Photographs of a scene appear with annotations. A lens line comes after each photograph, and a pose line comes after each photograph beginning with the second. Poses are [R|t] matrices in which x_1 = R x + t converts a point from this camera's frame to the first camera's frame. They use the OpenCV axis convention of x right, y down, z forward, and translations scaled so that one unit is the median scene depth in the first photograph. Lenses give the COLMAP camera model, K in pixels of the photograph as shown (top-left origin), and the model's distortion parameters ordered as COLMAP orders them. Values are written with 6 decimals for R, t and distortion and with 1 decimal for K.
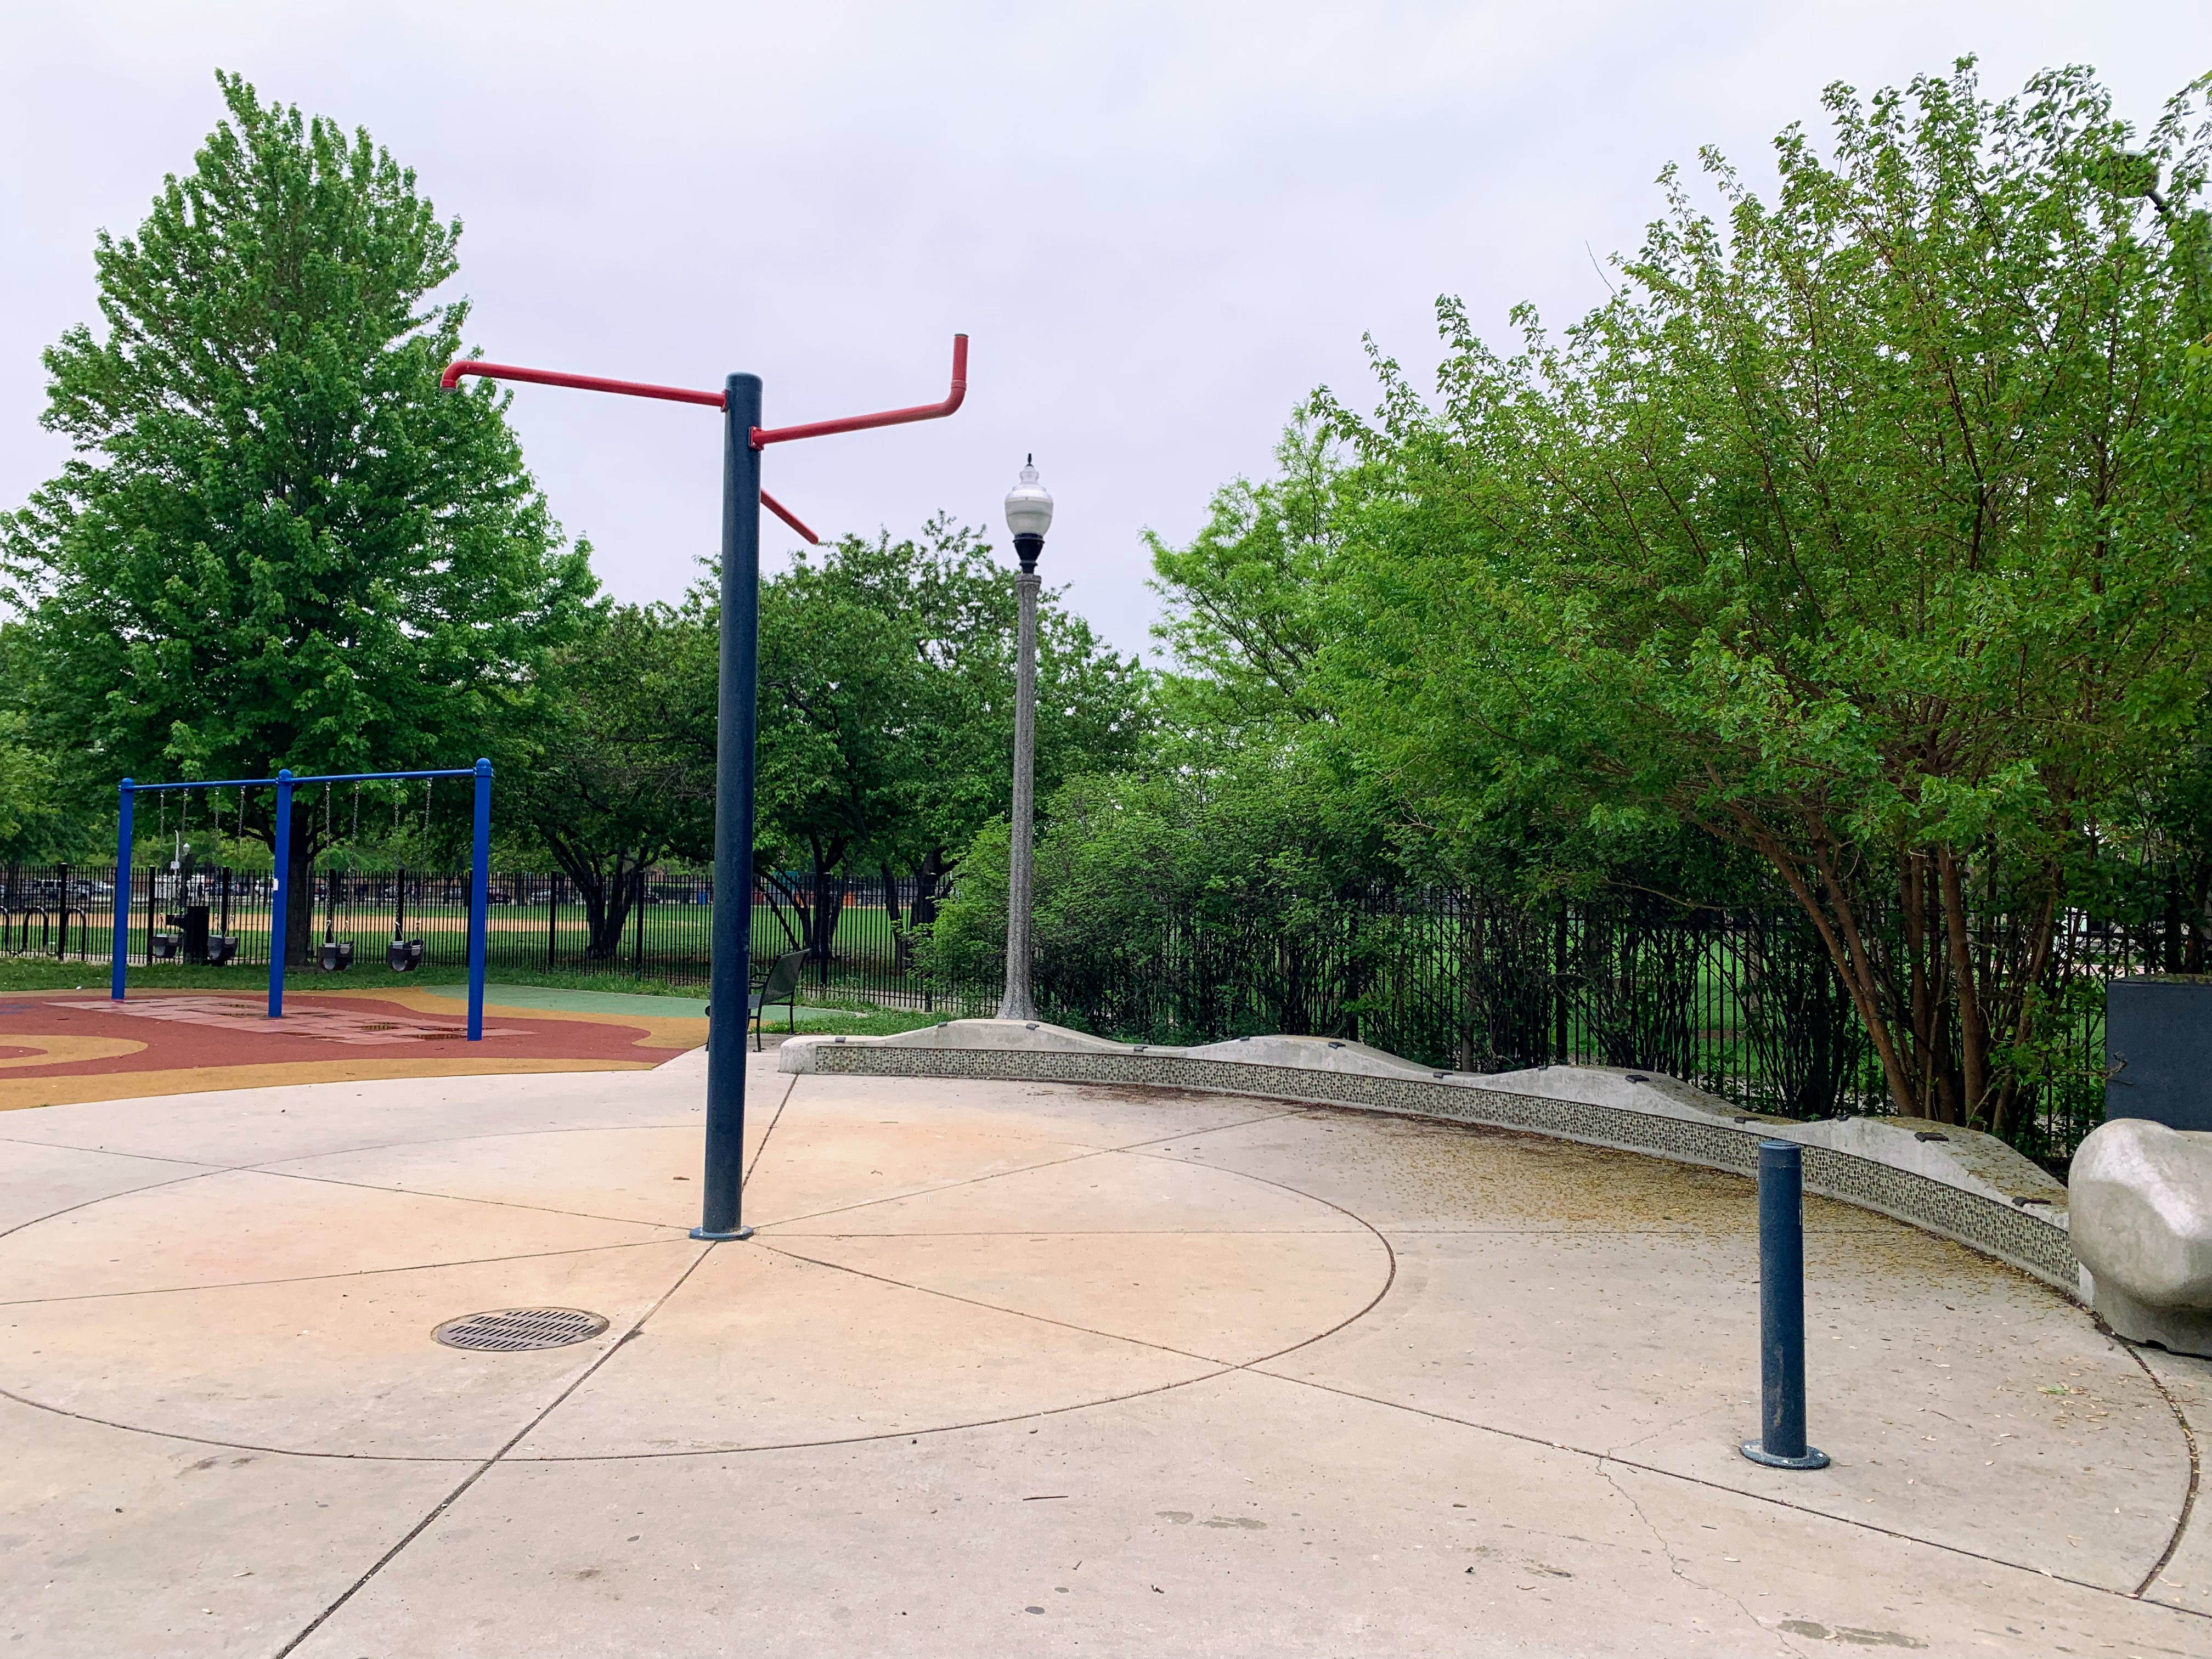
lens RADIAL K [[1805.9, 0, 1176.3], [0, 1805.9, 822.4], [0, 0, 1]] dist [0.009342, 0.001394]
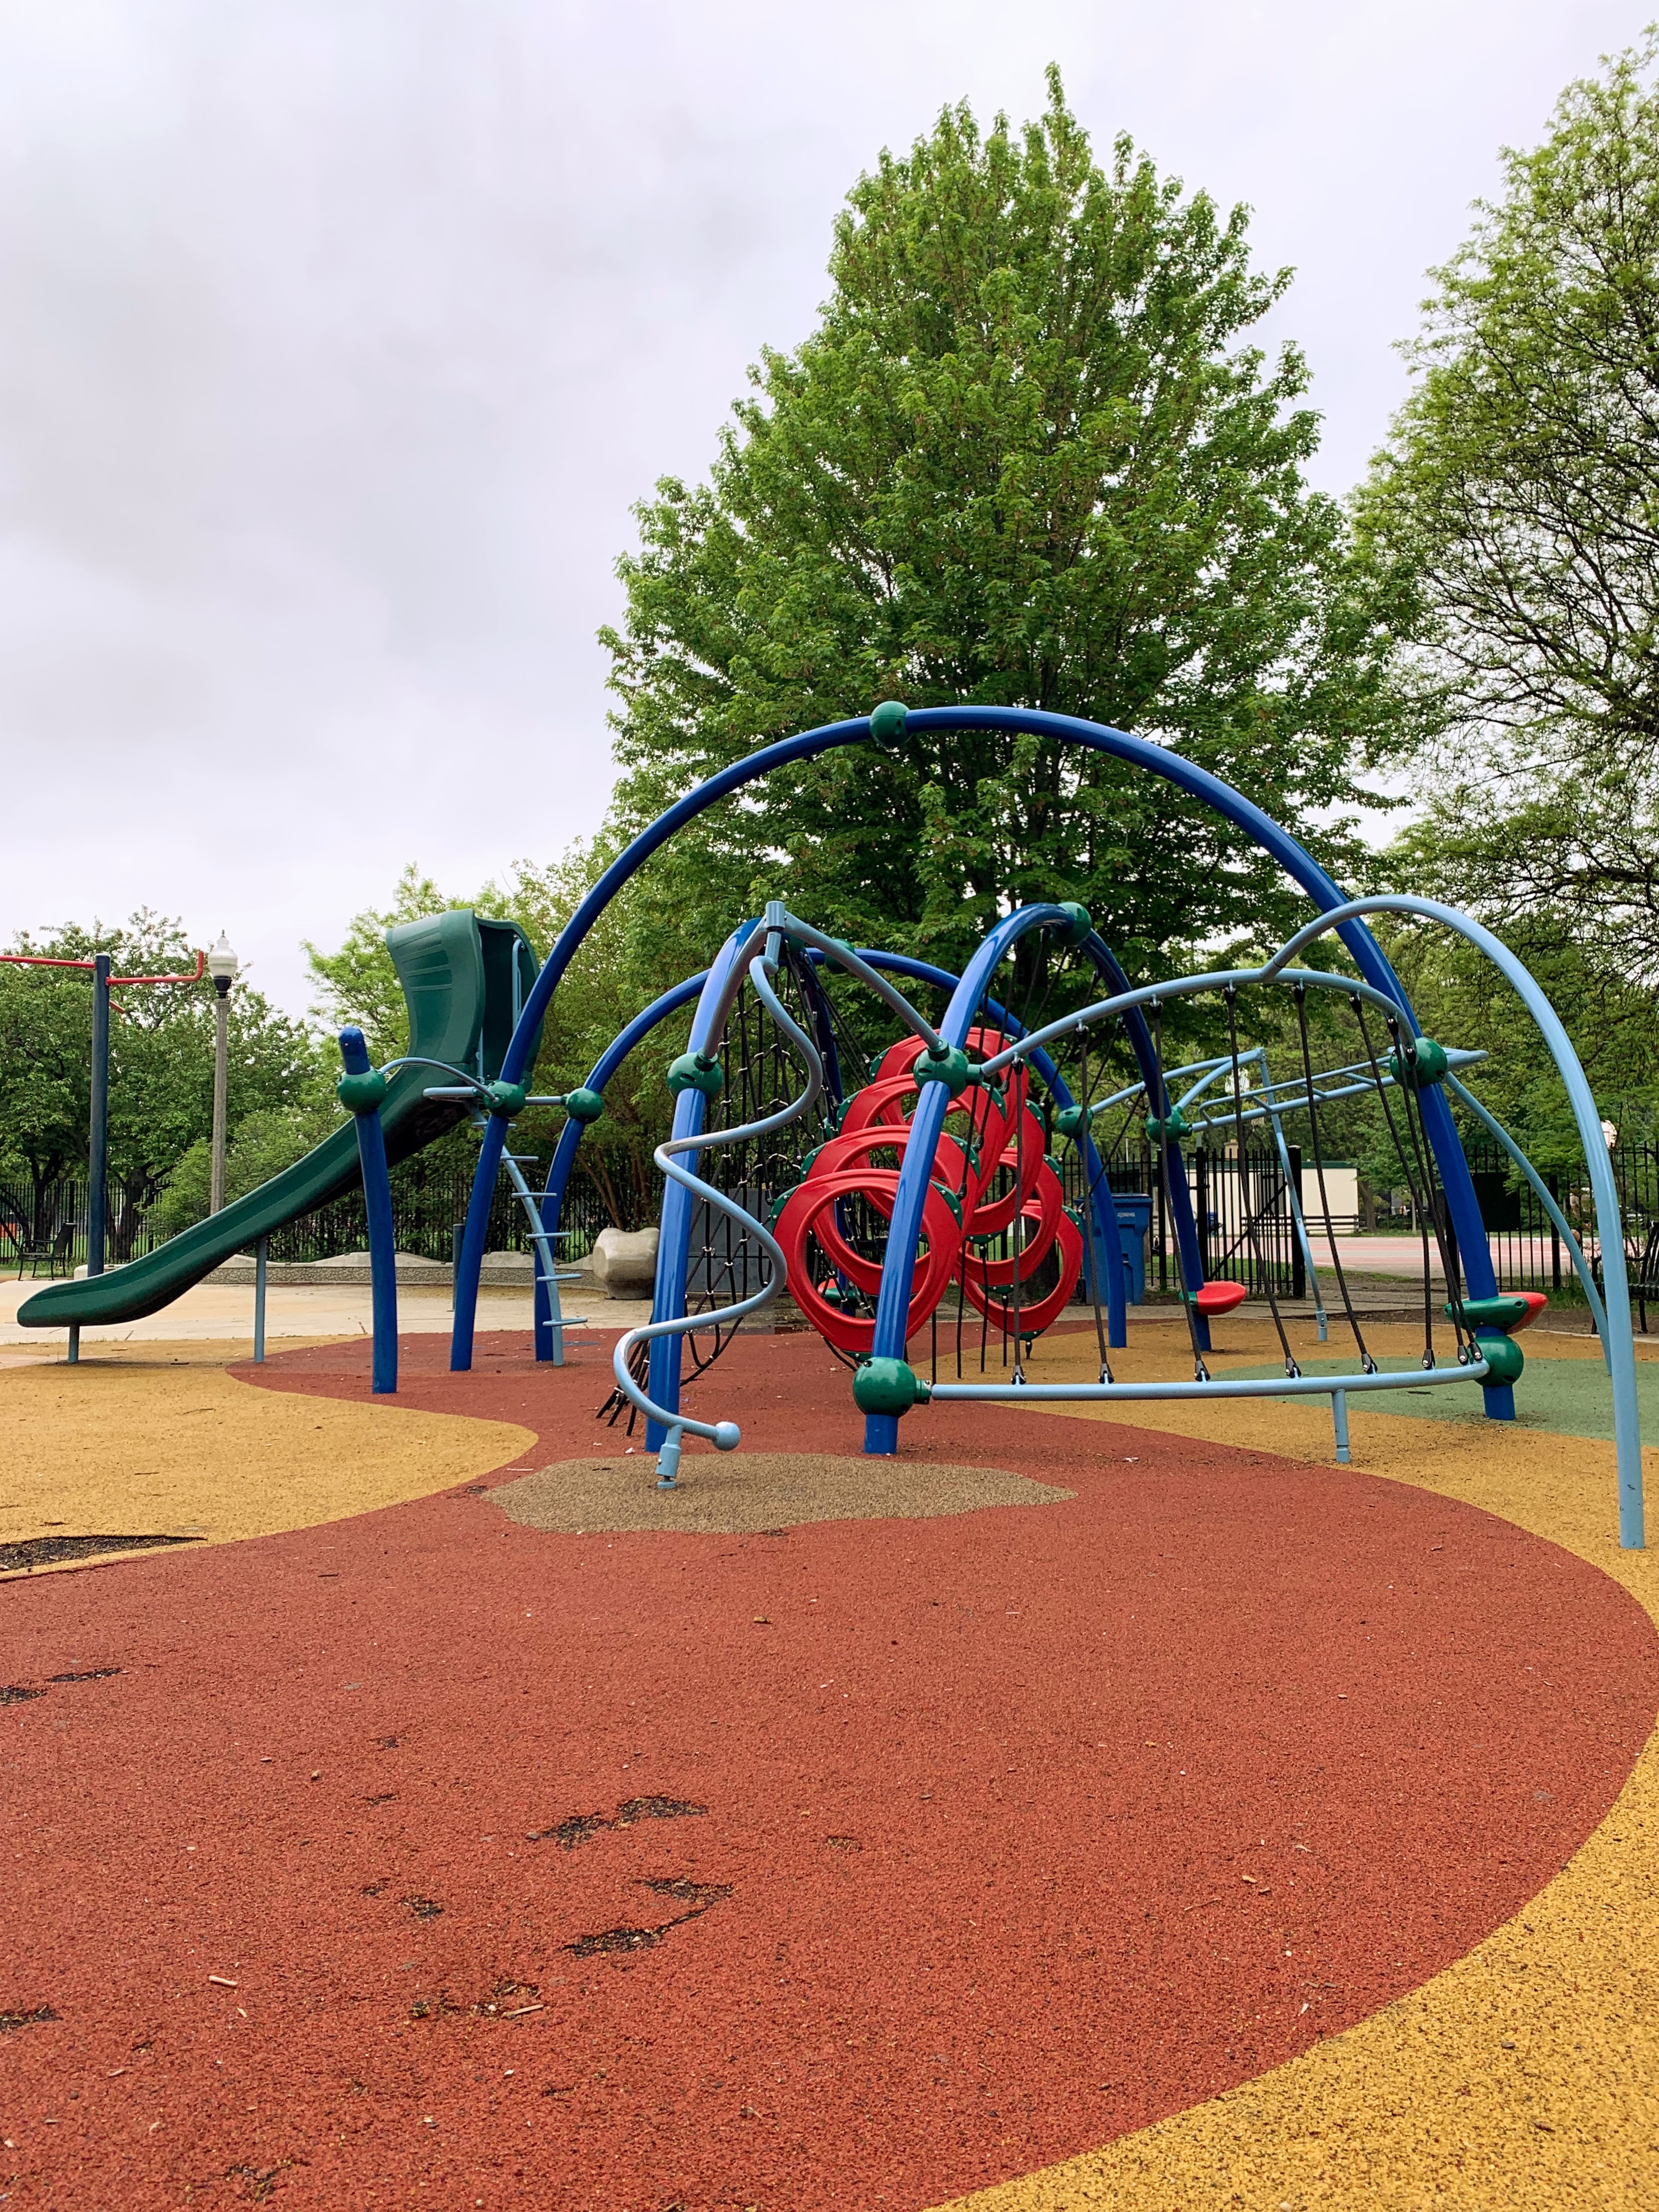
lens RADIAL K [[1695.0, 0, 822.4], [0, 1695.0, 1102.5], [0, 0, 1]] dist [0.038488, -0.048842]
pose [[0.965022, -0.002272, 0.262159, 0.024422], [0.009055, 0.999655, -0.024670, 0.004359], [-0.262013, 0.026181, 0.964709, -0.398985]]
